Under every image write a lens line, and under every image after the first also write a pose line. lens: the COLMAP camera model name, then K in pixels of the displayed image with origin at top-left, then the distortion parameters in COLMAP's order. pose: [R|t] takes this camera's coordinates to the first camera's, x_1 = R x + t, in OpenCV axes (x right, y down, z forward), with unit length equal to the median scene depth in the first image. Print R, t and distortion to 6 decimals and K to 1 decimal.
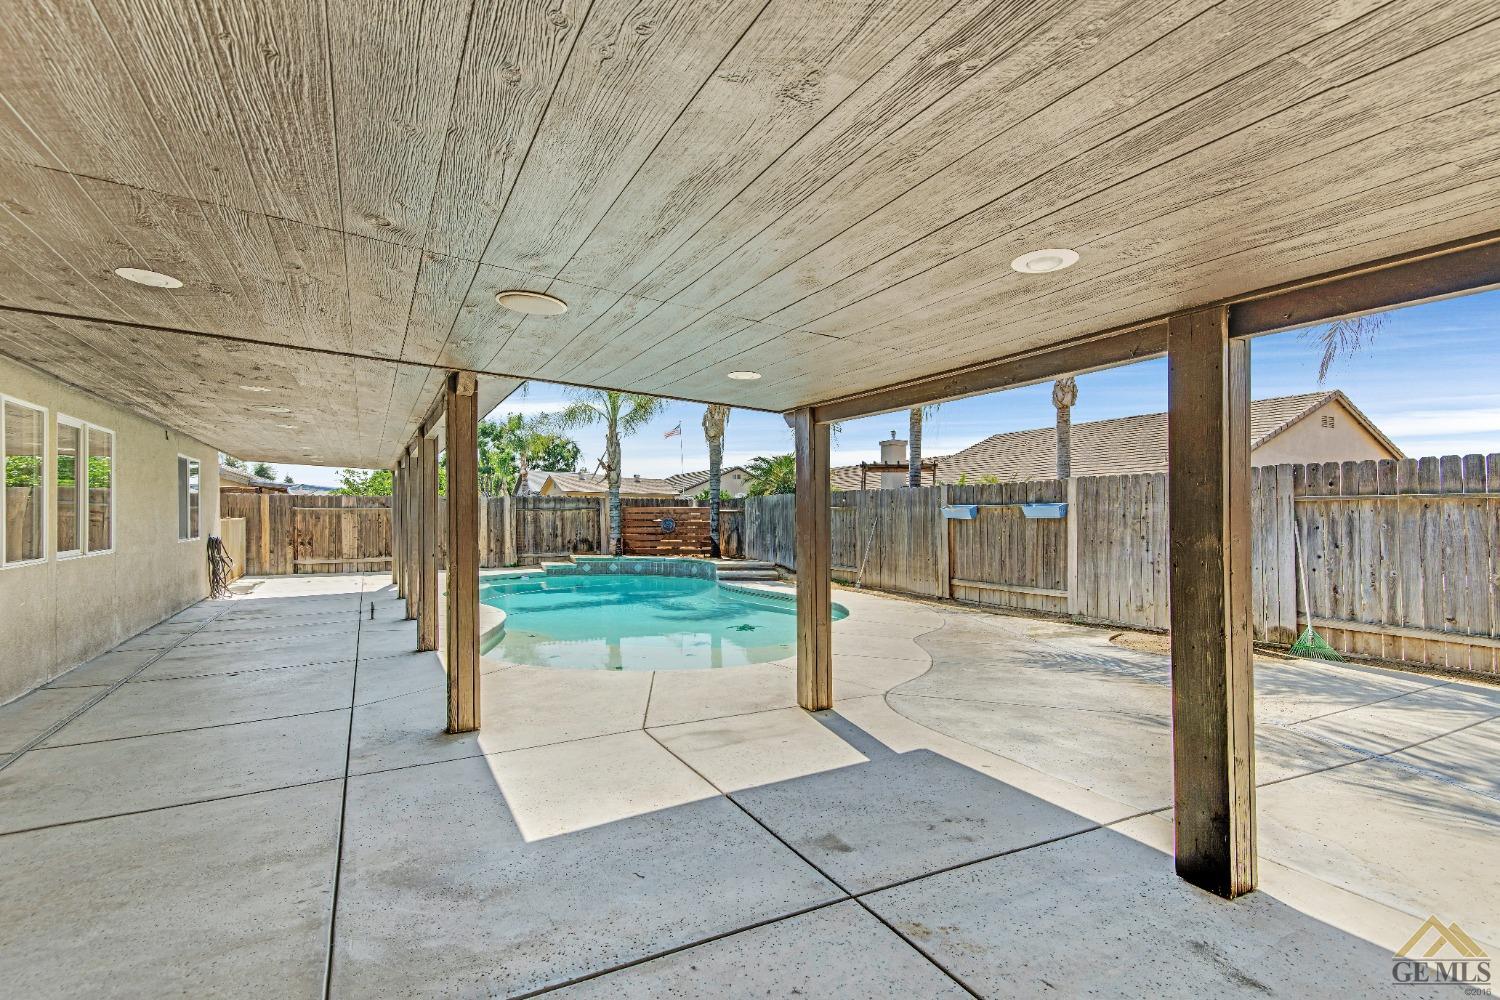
lens RADIAL K [[681.0, 0, 750.2], [0, 681.0, 493.1], [0, 0, 1]] dist [0.041929, -0.014628]
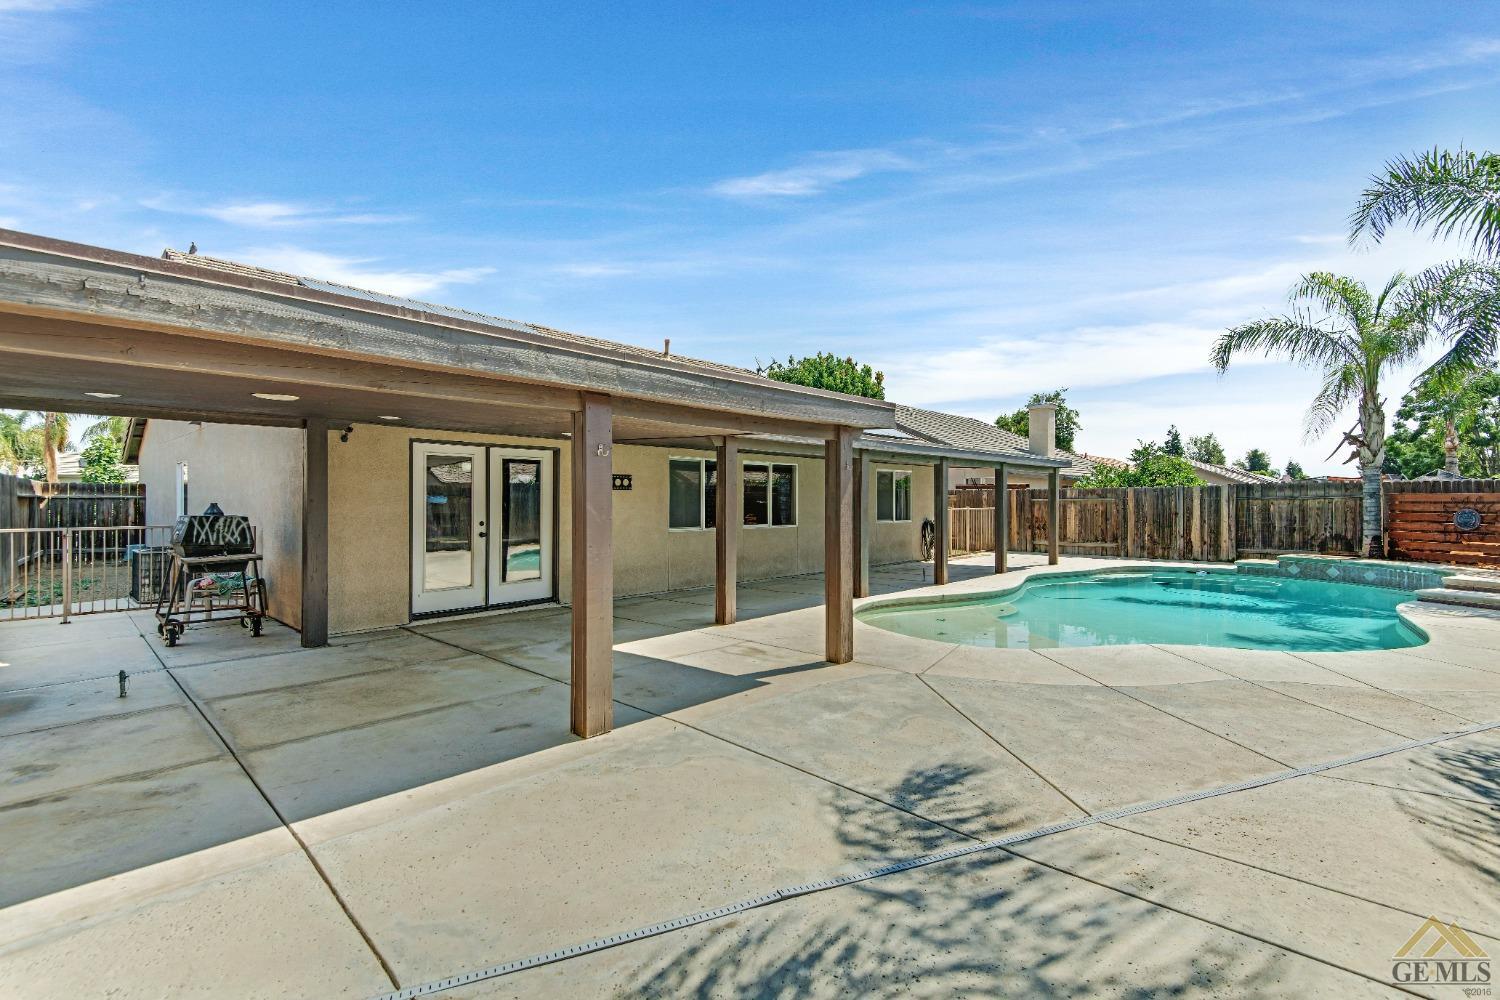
lens RADIAL K [[687.0, 0, 765.8], [0, 687.0, 499.8], [0, 0, 1]] dist [0.041642, -0.009616]
pose [[0.297253, -0.009791, -0.954749, 0.729426], [0.034217, 0.999414, 0.000404, 0.007990], [0.954185, -0.032789, 0.297414, 0.288547]]
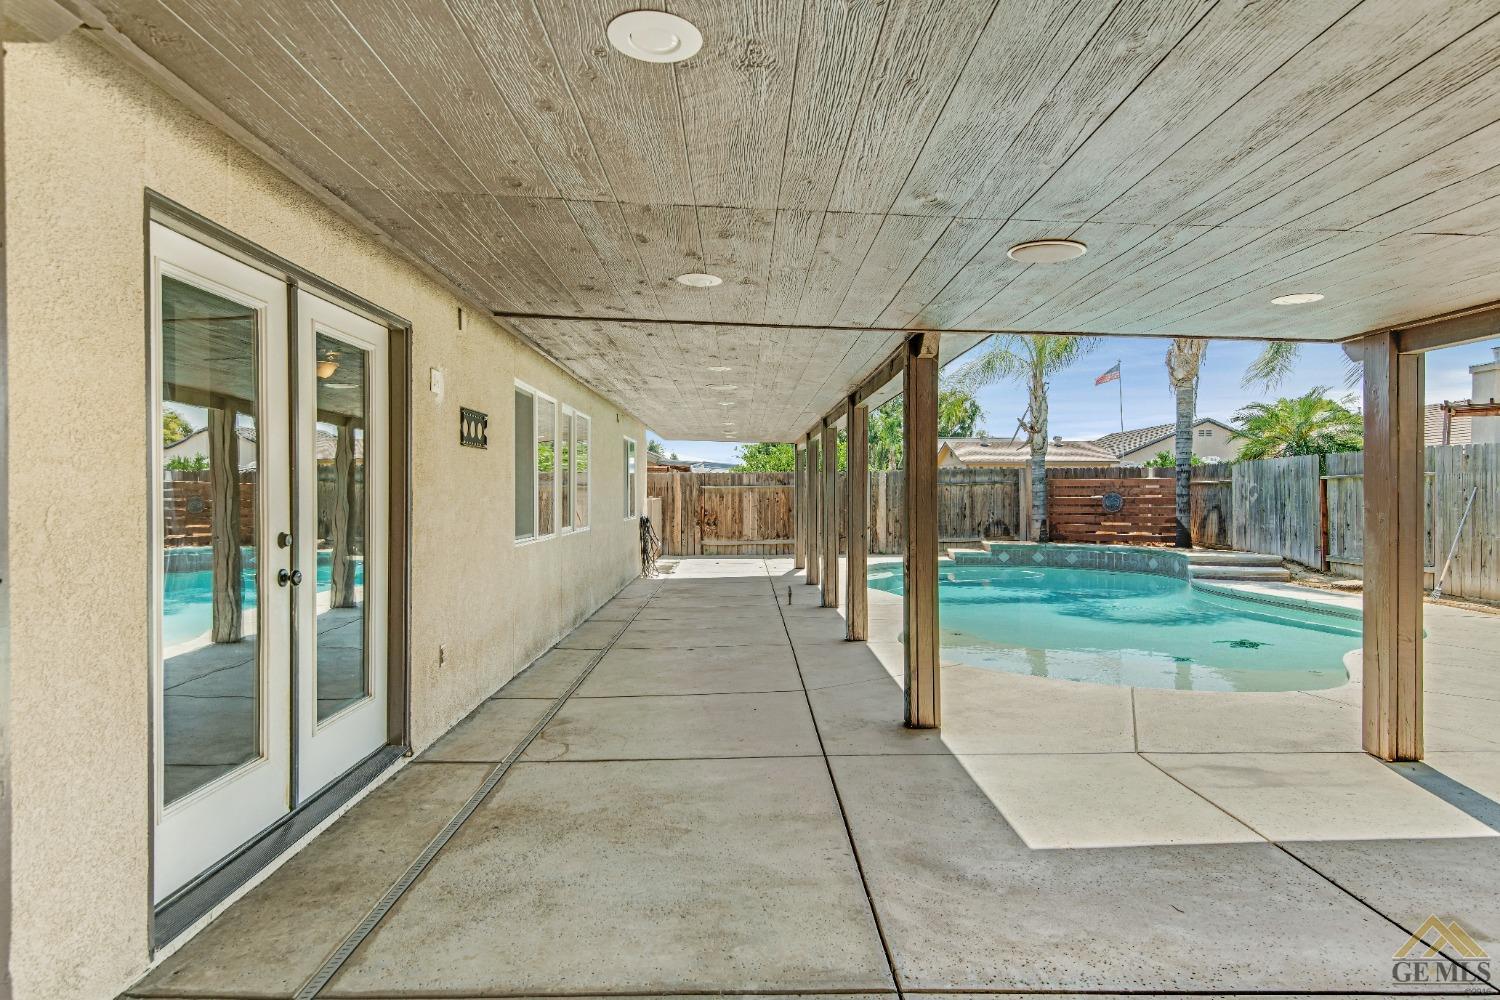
lens RADIAL K [[872.6, 0, 766.8], [0, 872.6, 499.6], [0, 0, 1]] dist [0.044838, -0.032040]
pose [[0.888207, -0.008055, -0.459374, -0.032300], [0.027250, 0.999010, 0.035170, -0.000913], [0.458636, -0.043756, 0.887546, -0.054849]]
